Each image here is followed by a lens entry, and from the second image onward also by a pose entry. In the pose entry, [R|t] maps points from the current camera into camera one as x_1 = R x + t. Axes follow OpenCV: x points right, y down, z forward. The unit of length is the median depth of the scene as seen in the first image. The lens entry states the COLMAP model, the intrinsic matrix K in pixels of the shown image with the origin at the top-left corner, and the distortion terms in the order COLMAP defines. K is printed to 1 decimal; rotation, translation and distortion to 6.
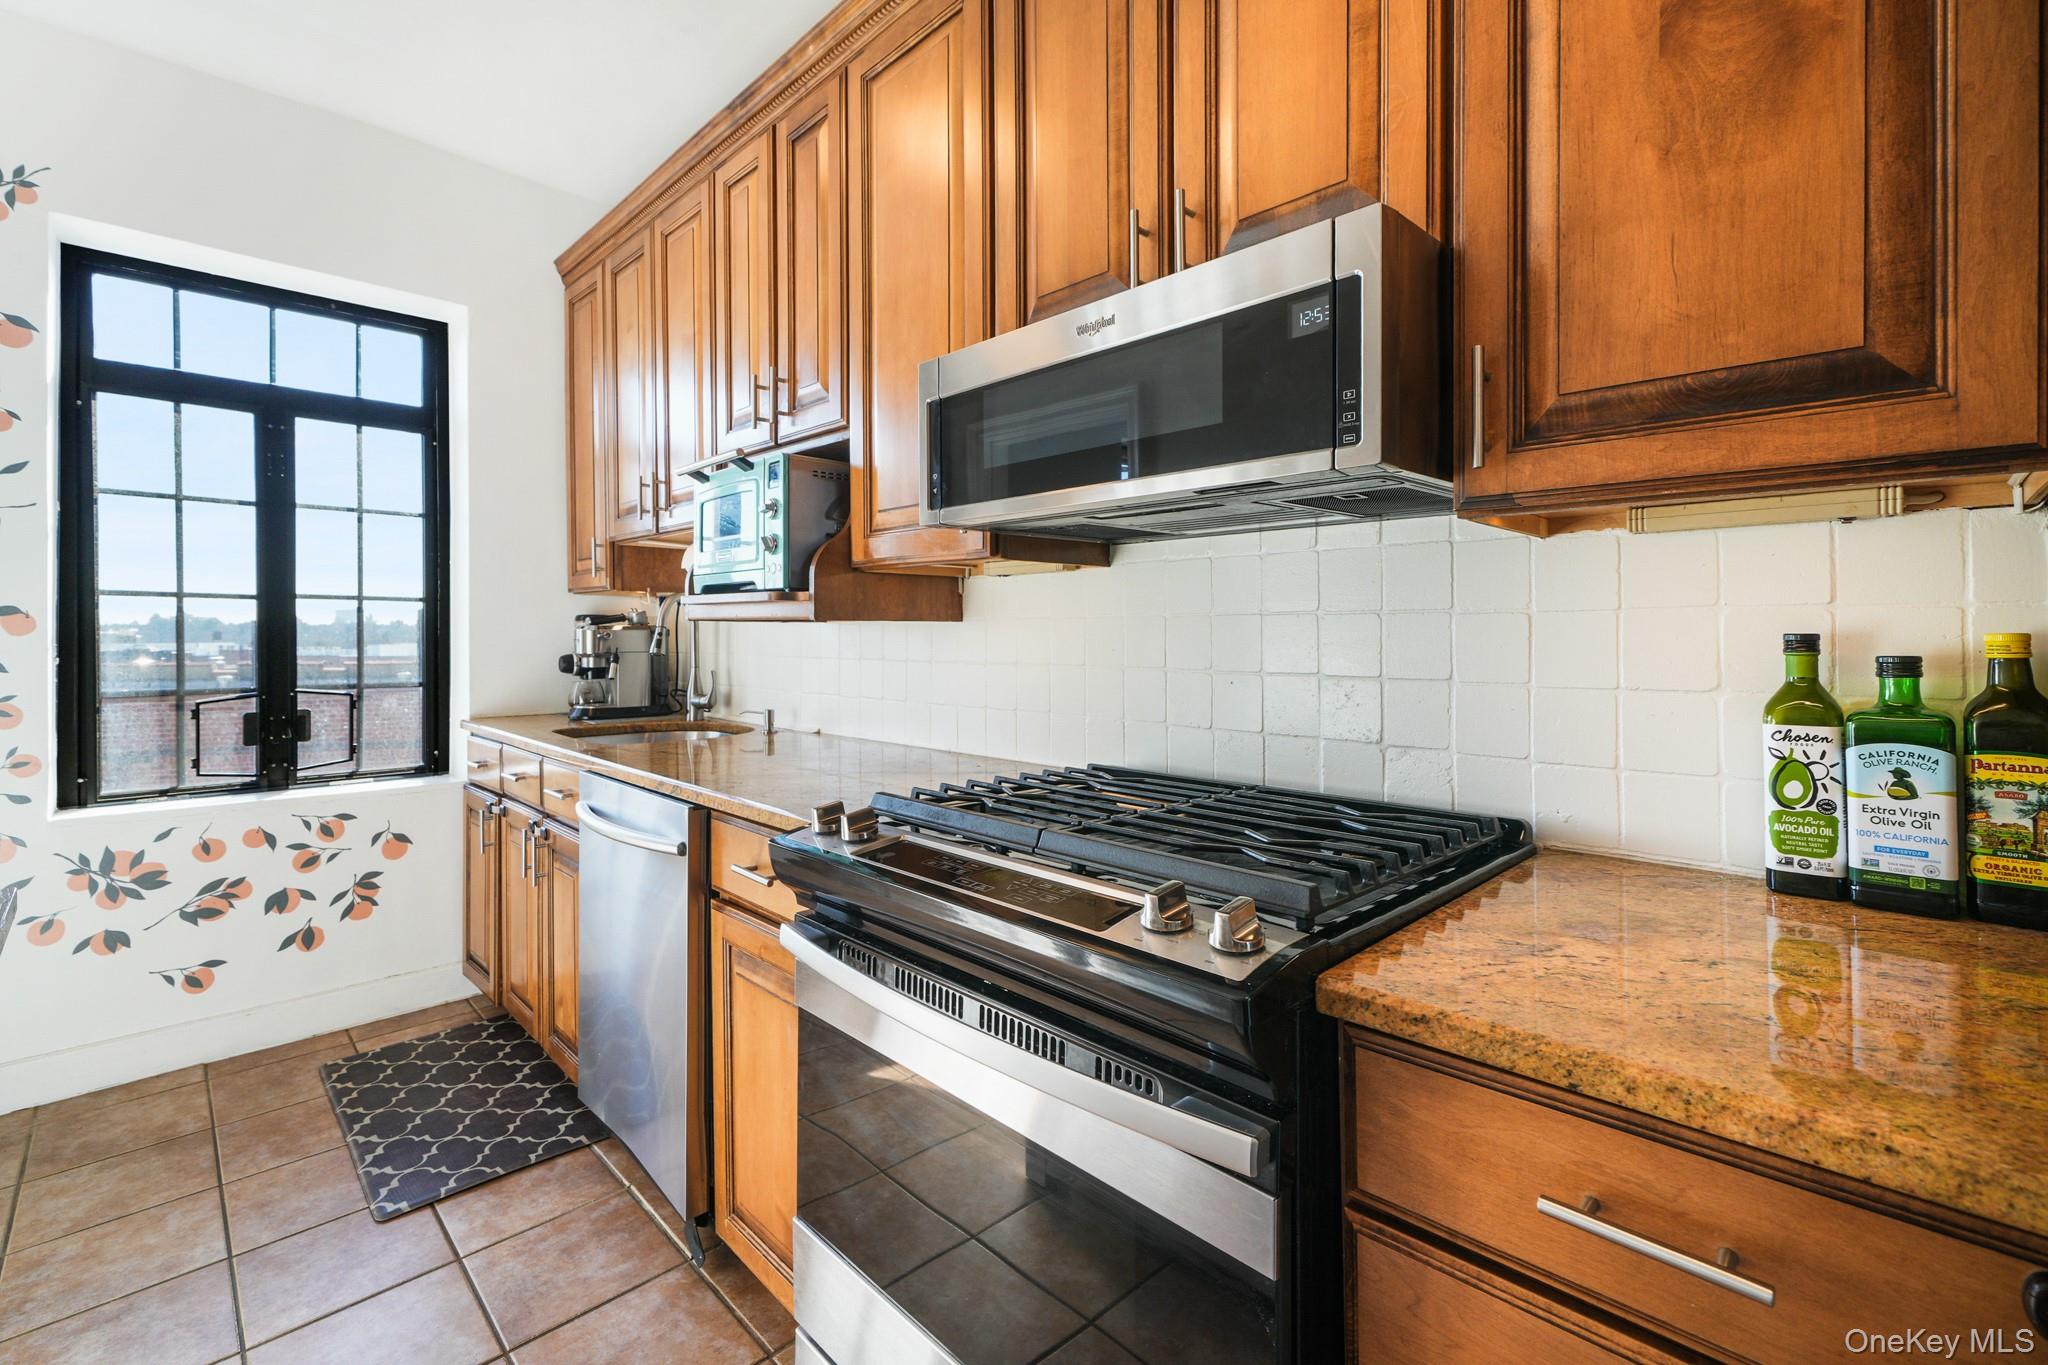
lens RADIAL K [[868.0, 0, 1027.9], [0, 868.0, 640.1], [0, 0, 1]] dist [-0.004344, 0.000016]
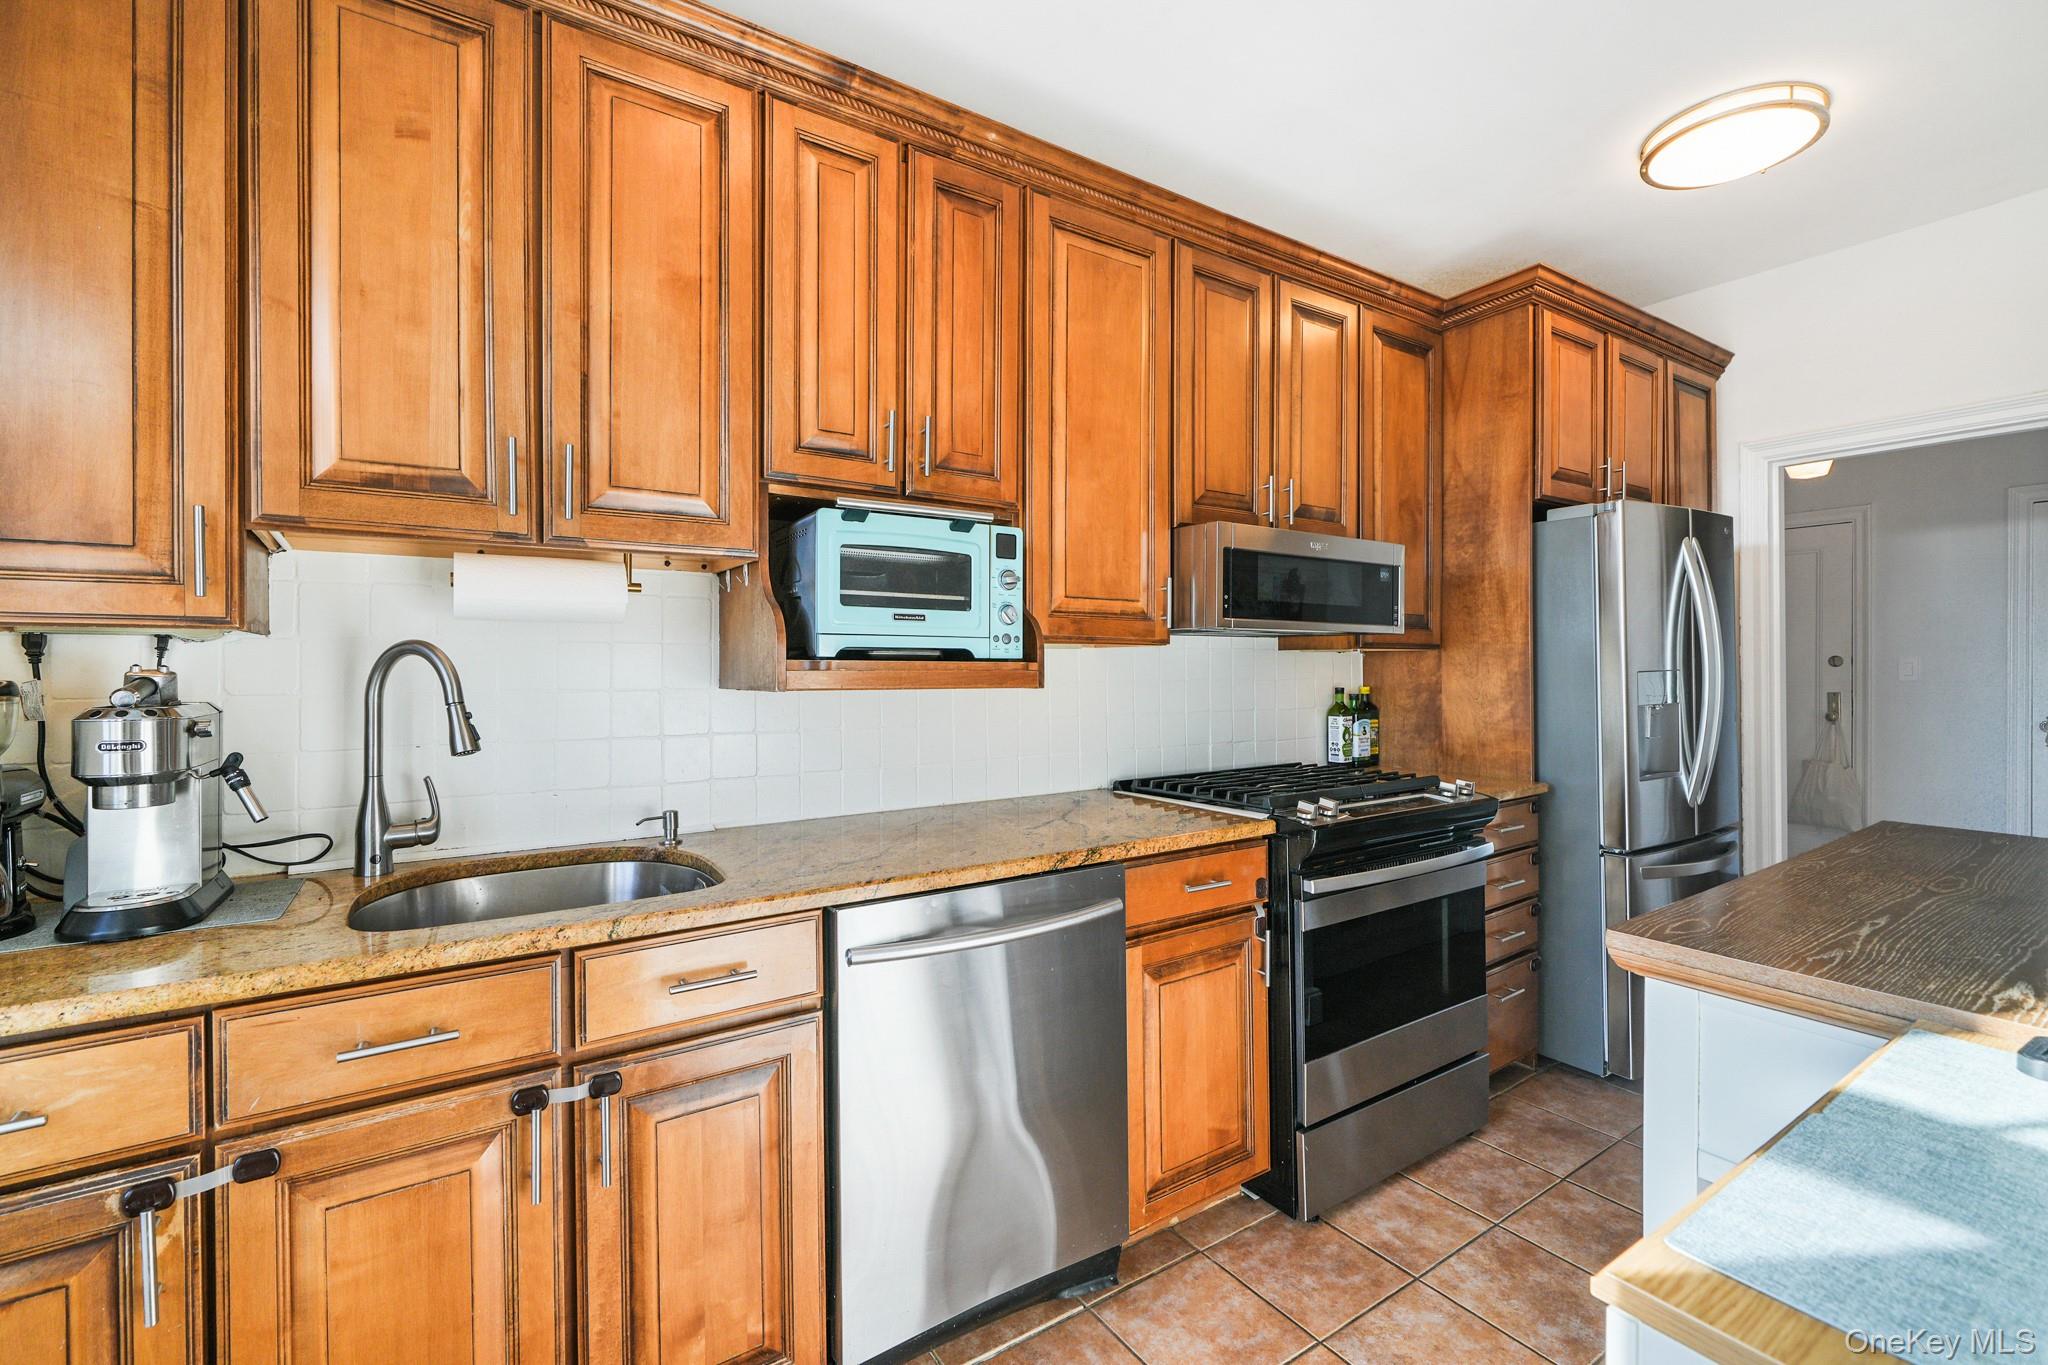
lens RADIAL K [[874.5, 0, 1024.0], [0, 874.5, 682.5], [0, 0, 1]] dist [-0.002691, -0.000109]
pose [[0.200667, -0.015087, 0.979543, -1.495377], [0.012155, 0.999843, 0.012909, -0.050357], [-0.979584, 0.009316, 0.200819, 0.904185]]
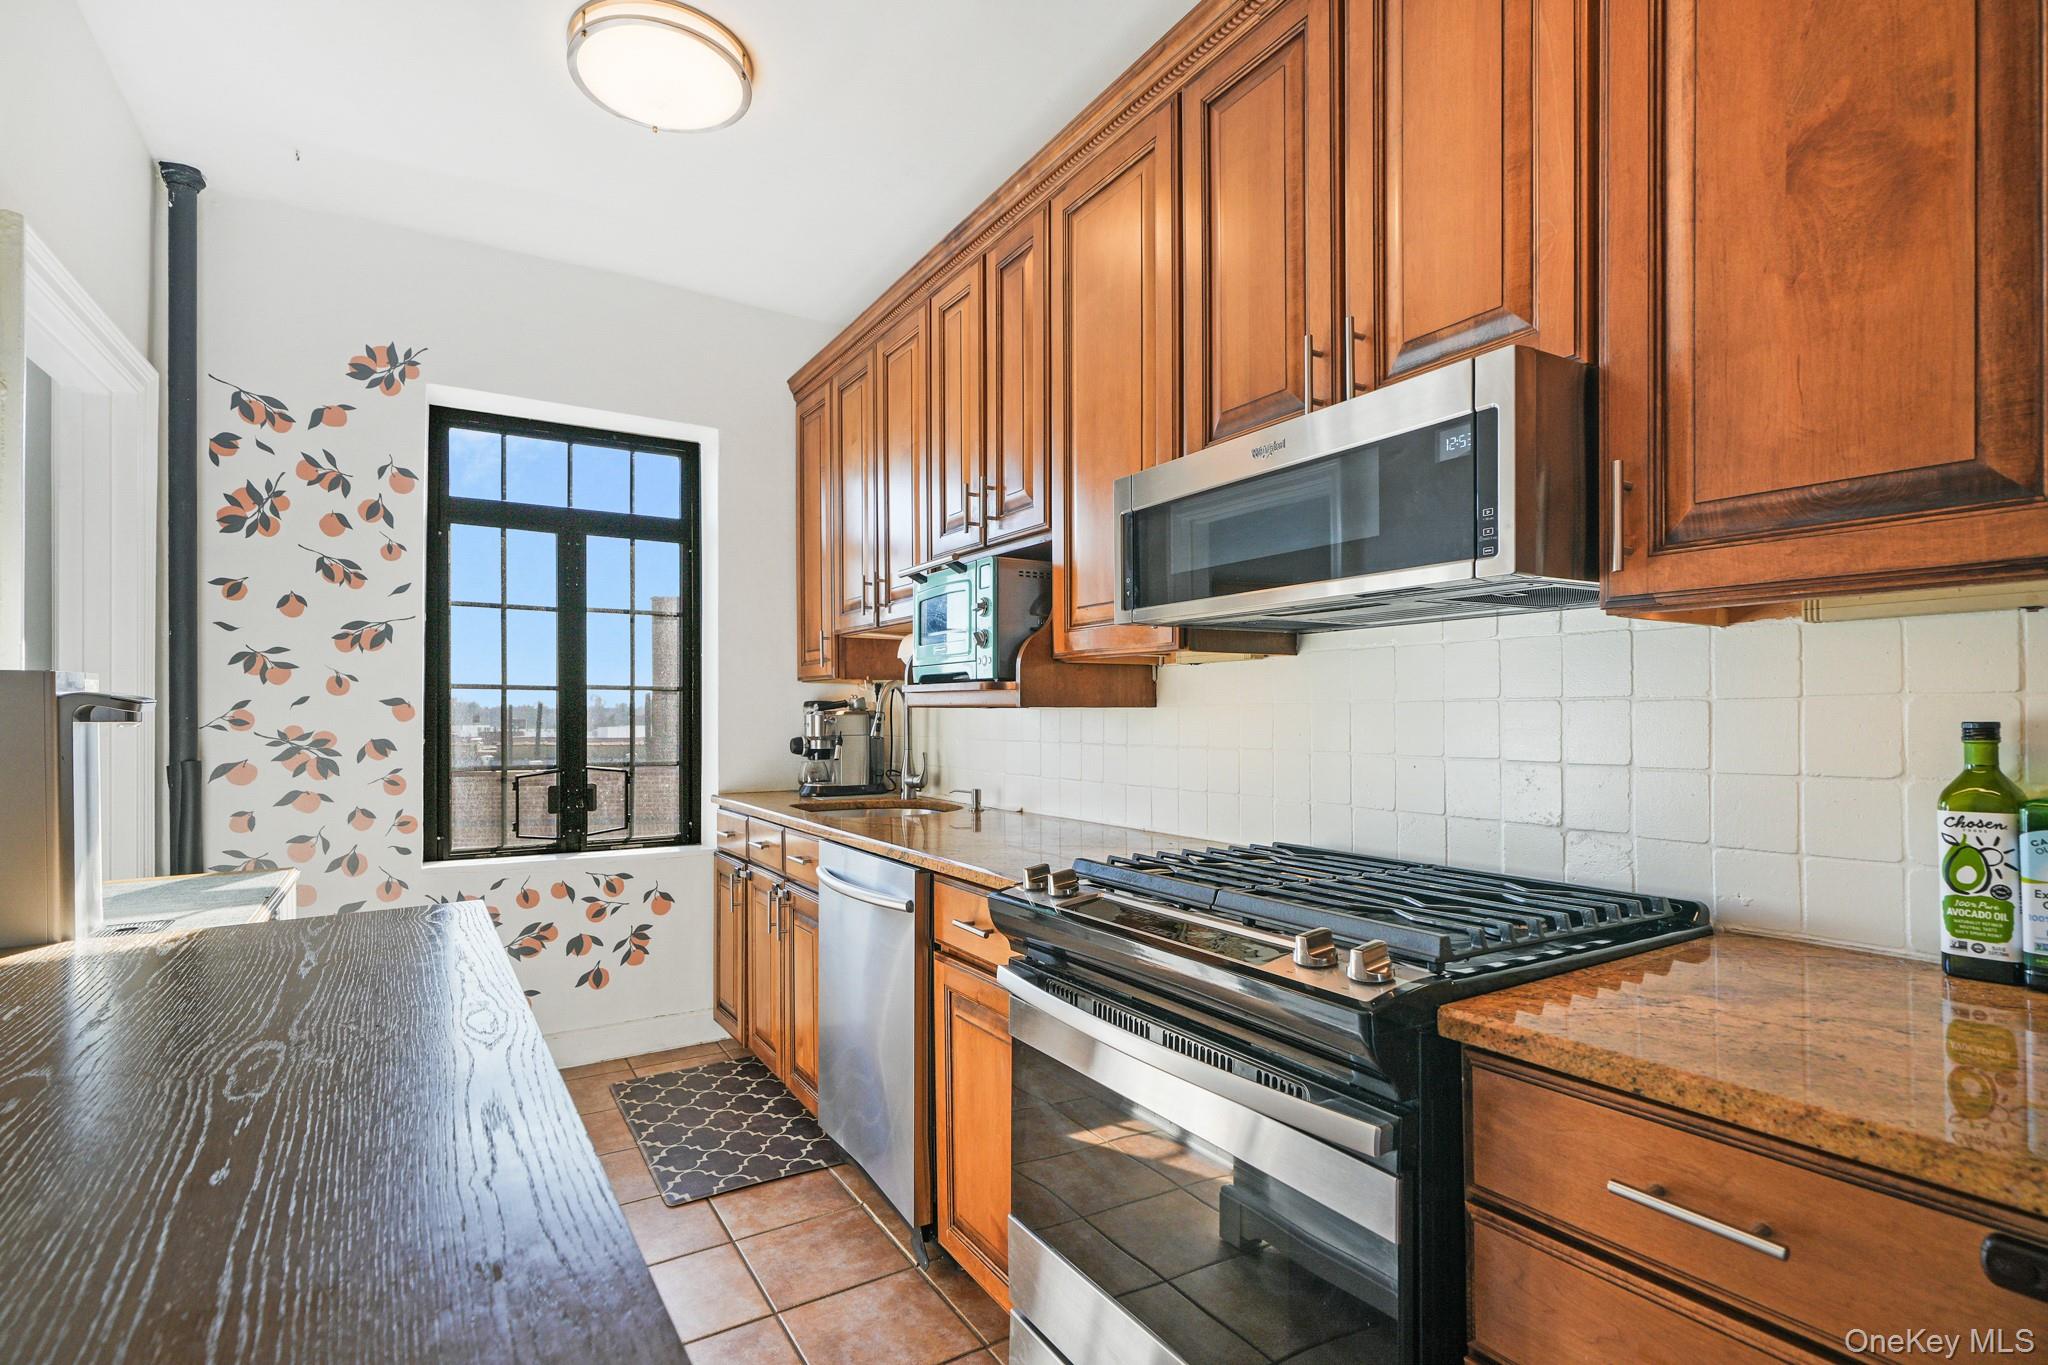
lens RADIAL K [[958.0, 0, 1018.0], [0, 958.0, 712.7], [0, 0, 1]] dist [-0.002883, -0.000091]
pose [[0.973695, -0.002508, -0.227841, 0.032518], [0.000322, 0.999954, -0.009629, -0.004626], [0.227855, 0.009302, 0.973651, -0.213635]]
